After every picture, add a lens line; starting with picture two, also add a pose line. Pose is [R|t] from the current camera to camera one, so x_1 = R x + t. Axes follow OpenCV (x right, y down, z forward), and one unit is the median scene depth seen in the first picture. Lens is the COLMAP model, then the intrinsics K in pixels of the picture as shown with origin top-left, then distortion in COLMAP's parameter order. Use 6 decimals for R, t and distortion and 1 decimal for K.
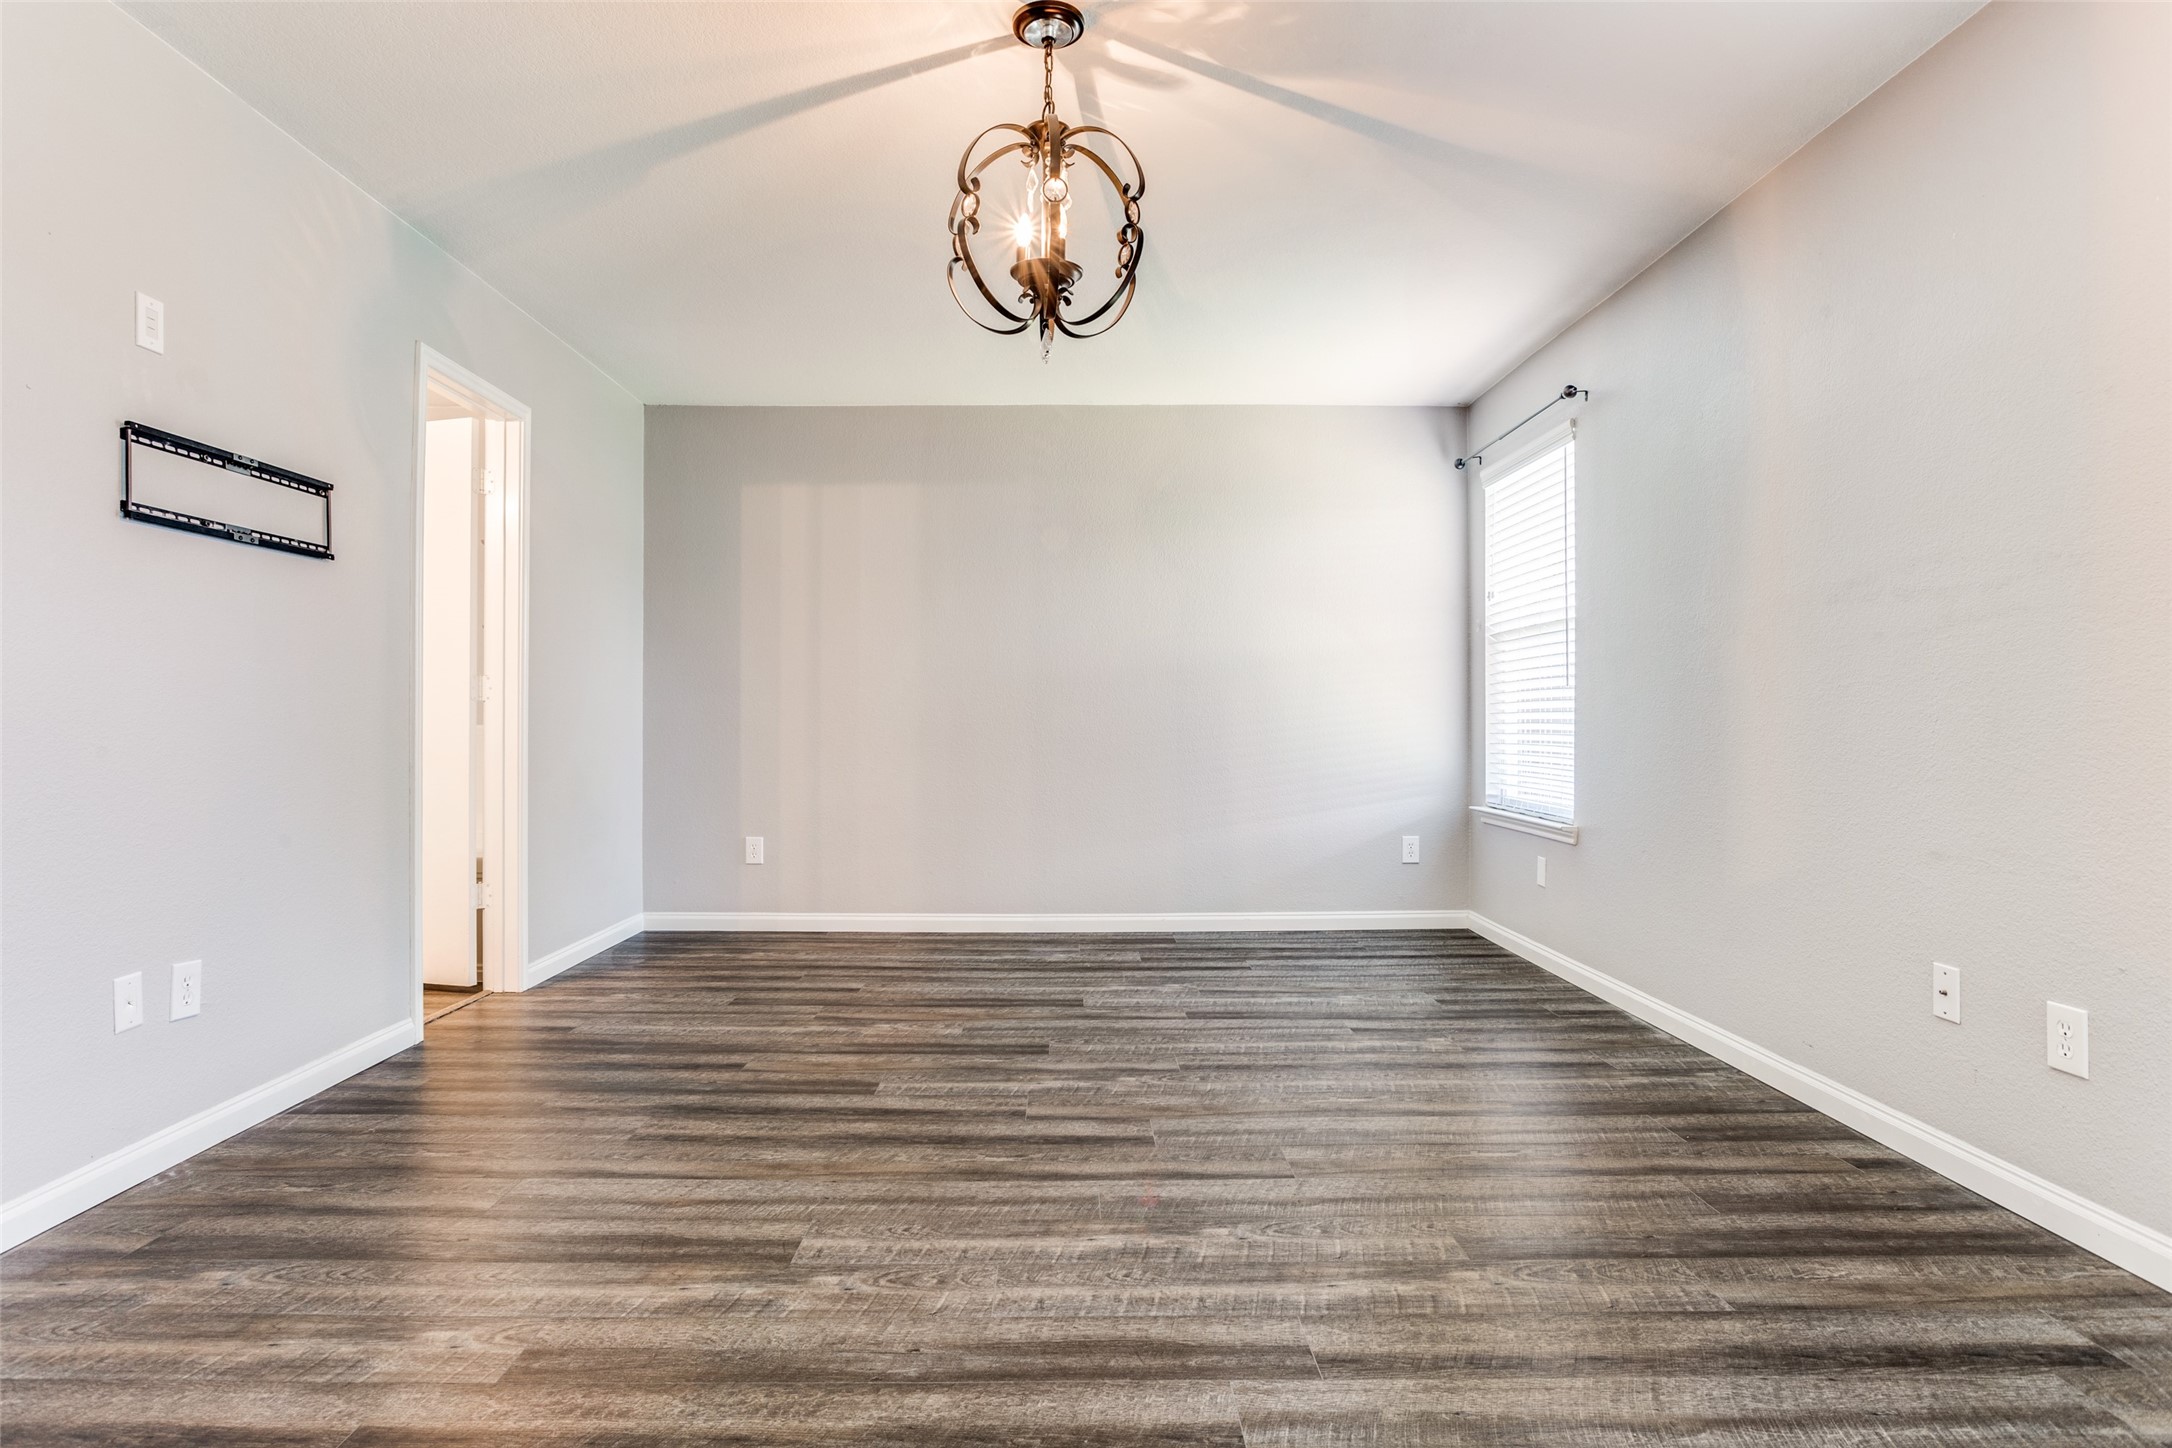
lens RADIAL K [[955.7, 0, 1108.0], [0, 955.7, 716.3], [0, 0, 1]] dist [-0.046284, 0.018021]
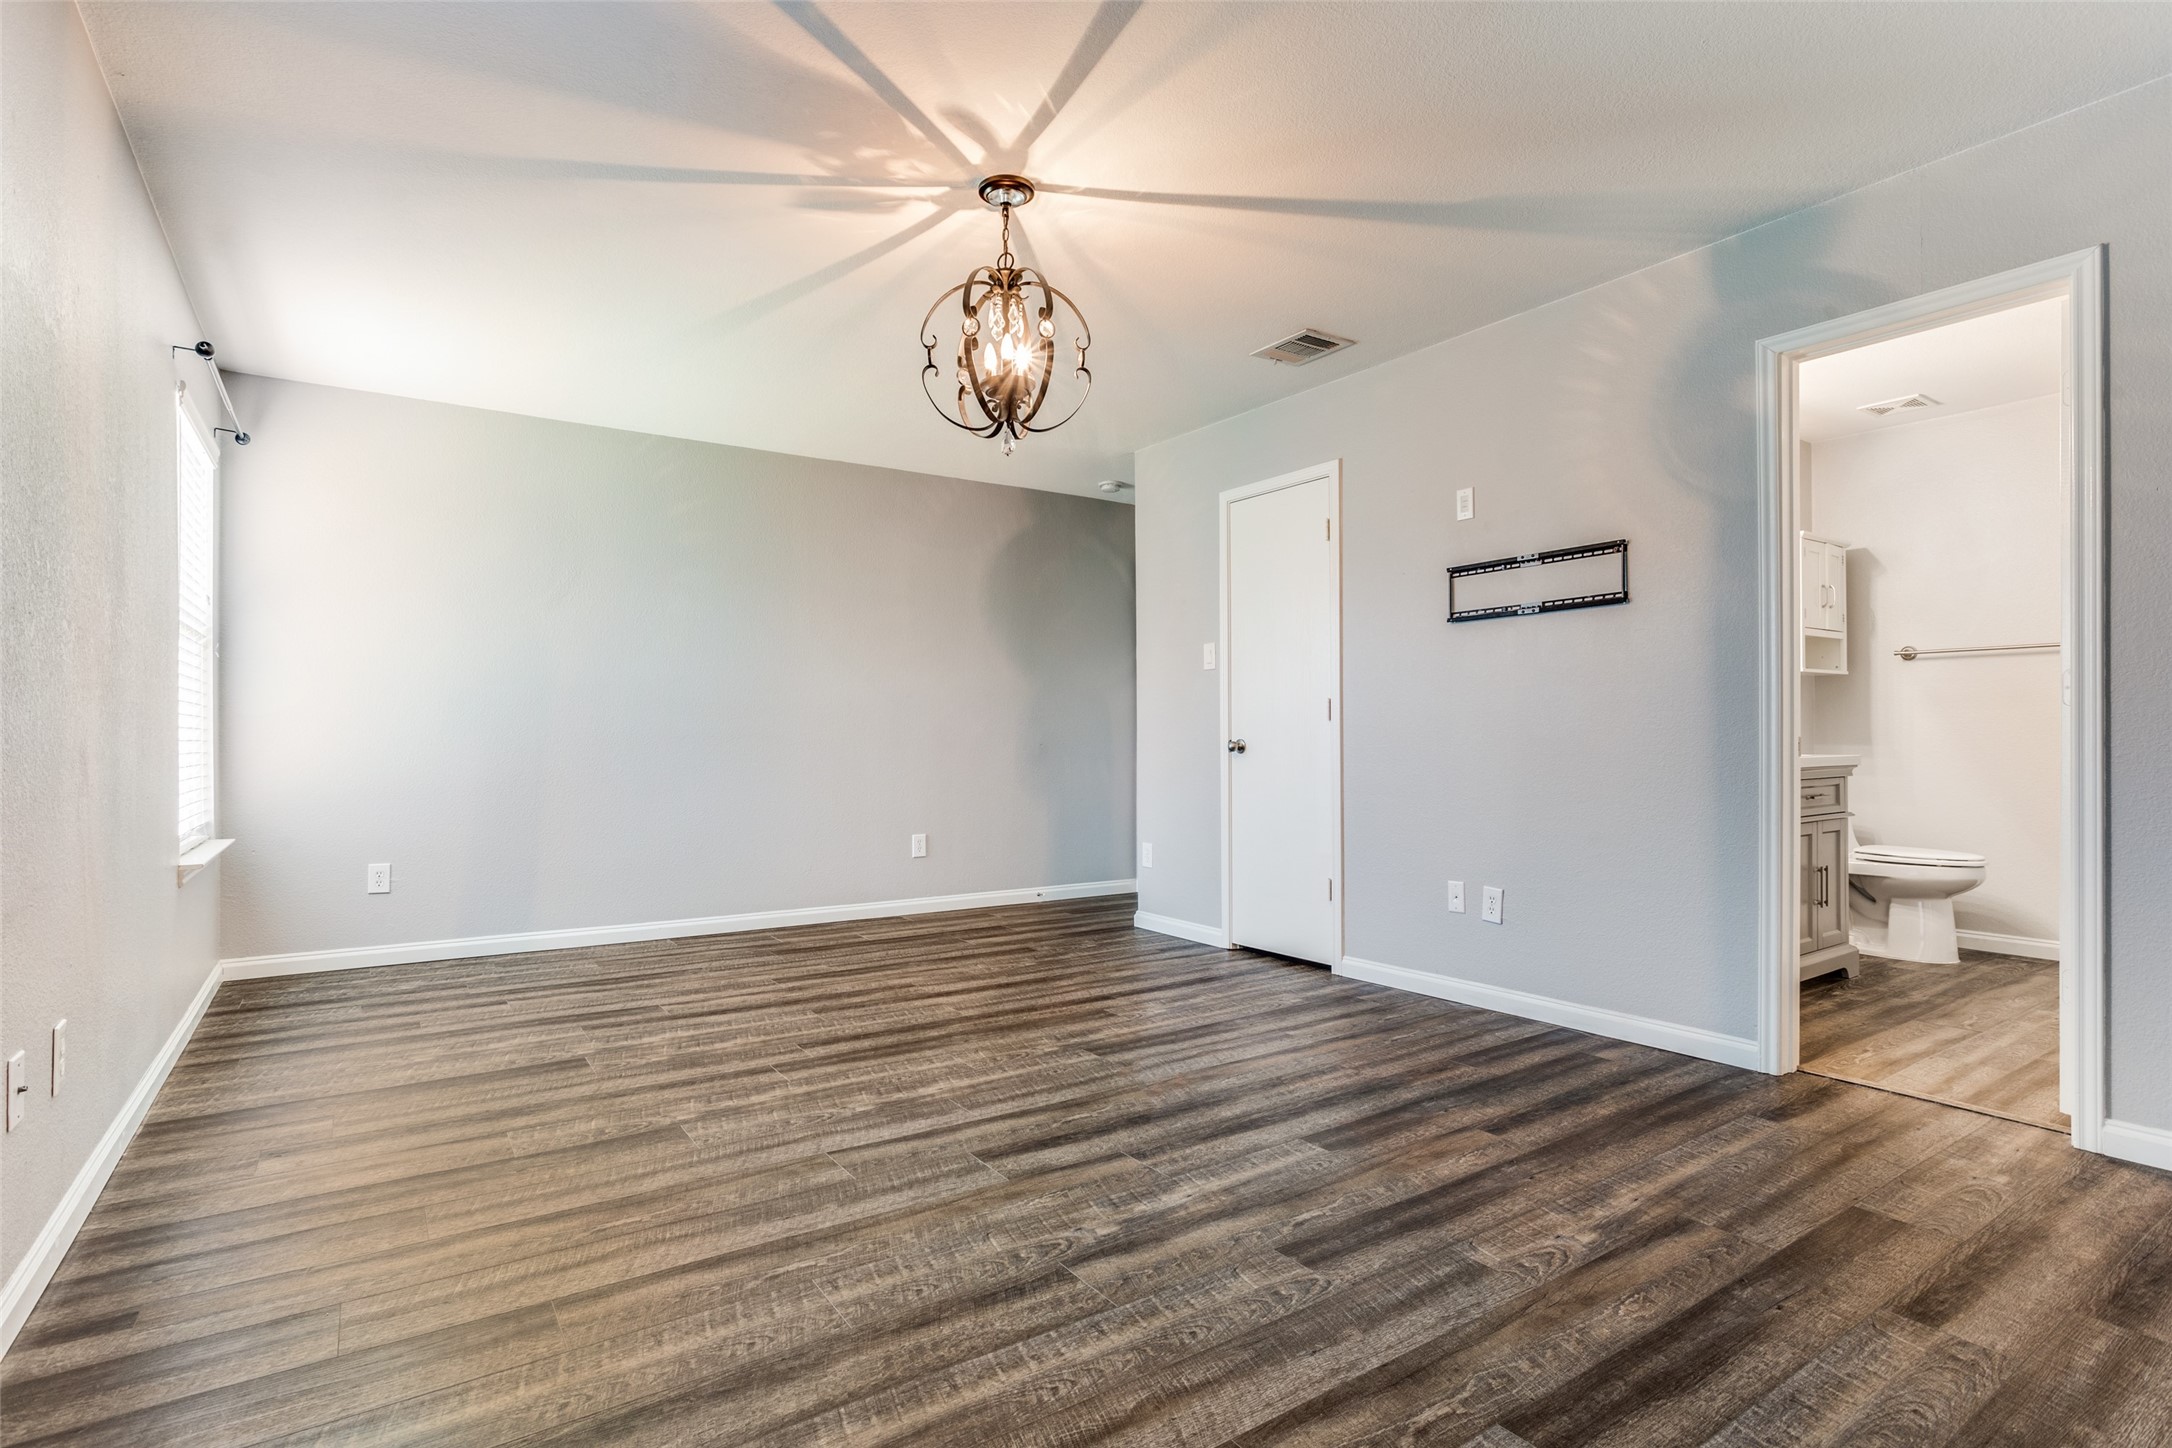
lens RADIAL K [[1060.2, 0, 1078.8], [0, 1060.2, 726.6], [0, 0, 1]] dist [-0.041442, 0.023437]
pose [[-0.820697, -0.003878, -0.571350, 0.651581], [0.006363, 0.999853, -0.015925, 0.012312], [0.571328, -0.016705, -0.820552, 2.158832]]
